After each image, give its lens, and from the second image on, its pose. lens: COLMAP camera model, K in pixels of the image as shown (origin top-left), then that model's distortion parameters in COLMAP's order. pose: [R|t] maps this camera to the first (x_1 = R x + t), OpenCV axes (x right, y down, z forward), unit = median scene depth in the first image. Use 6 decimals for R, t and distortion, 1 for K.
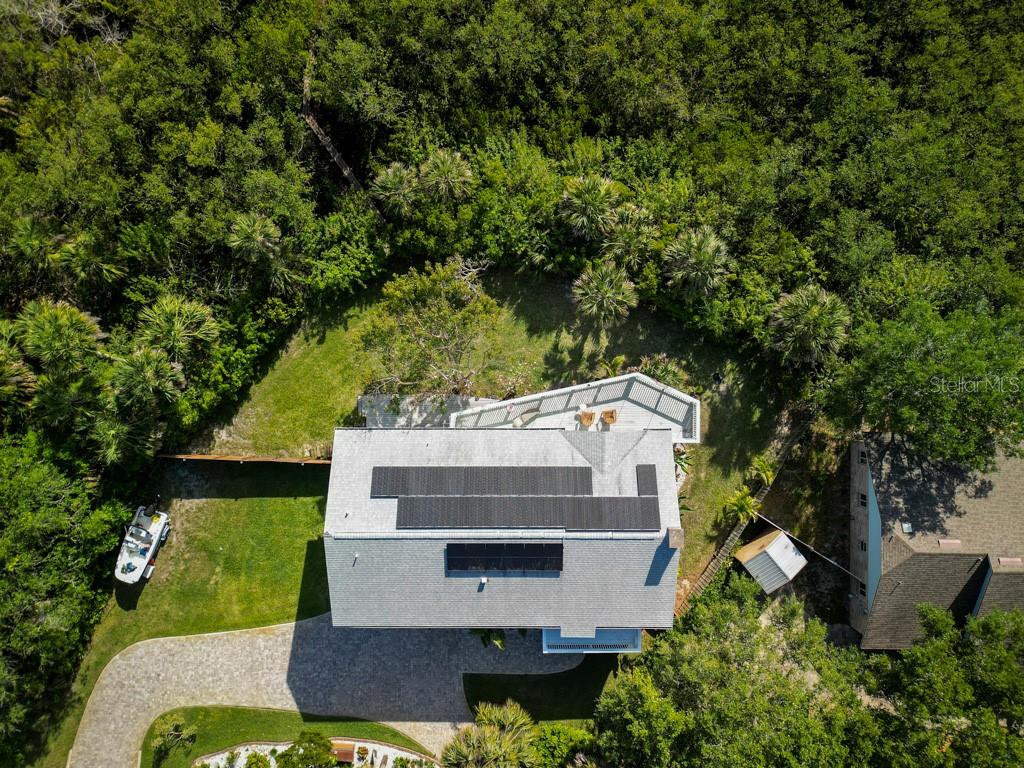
lens RADIAL K [[736.7, 0, 509.8], [0, 736.7, 426.3], [0, 0, 1]] dist [0.090158, -0.000843]
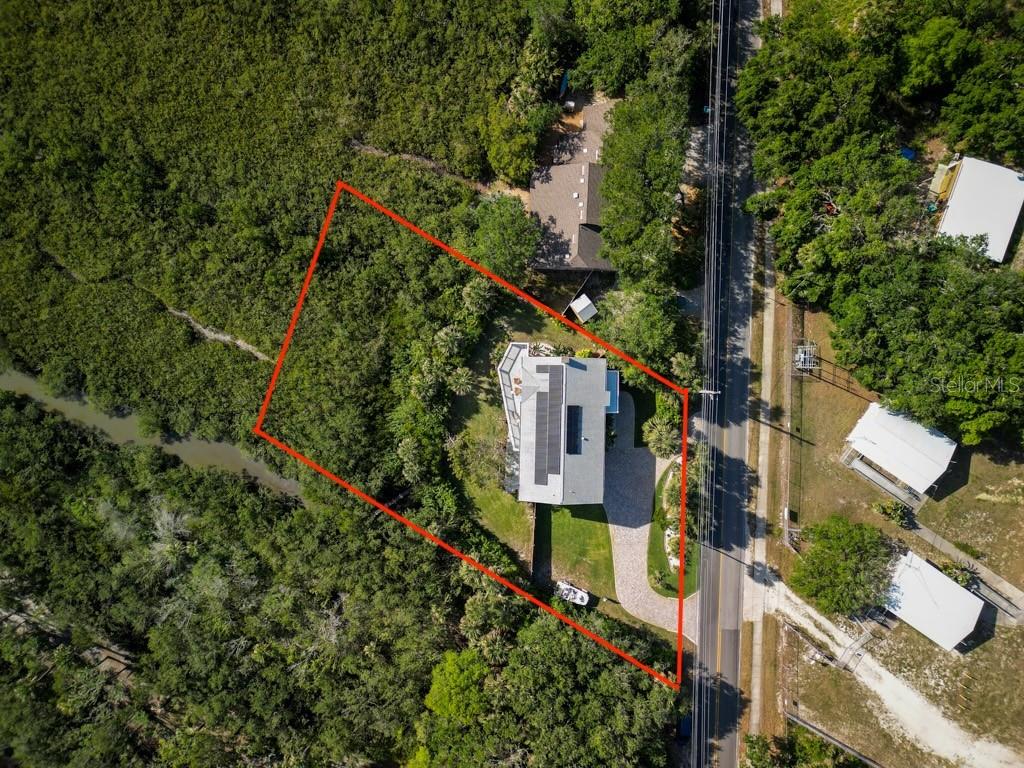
lens RADIAL K [[763.0, 0, 543.7], [0, 763.0, 389.3], [0, 0, 1]] dist [0.096351, -0.074025]
pose [[0.023680, -0.999720, -0.000302, 0.107805], [0.999503, 0.023681, -0.020826, 0.115694], [0.020827, 0.000191, 0.999783, -1.304722]]
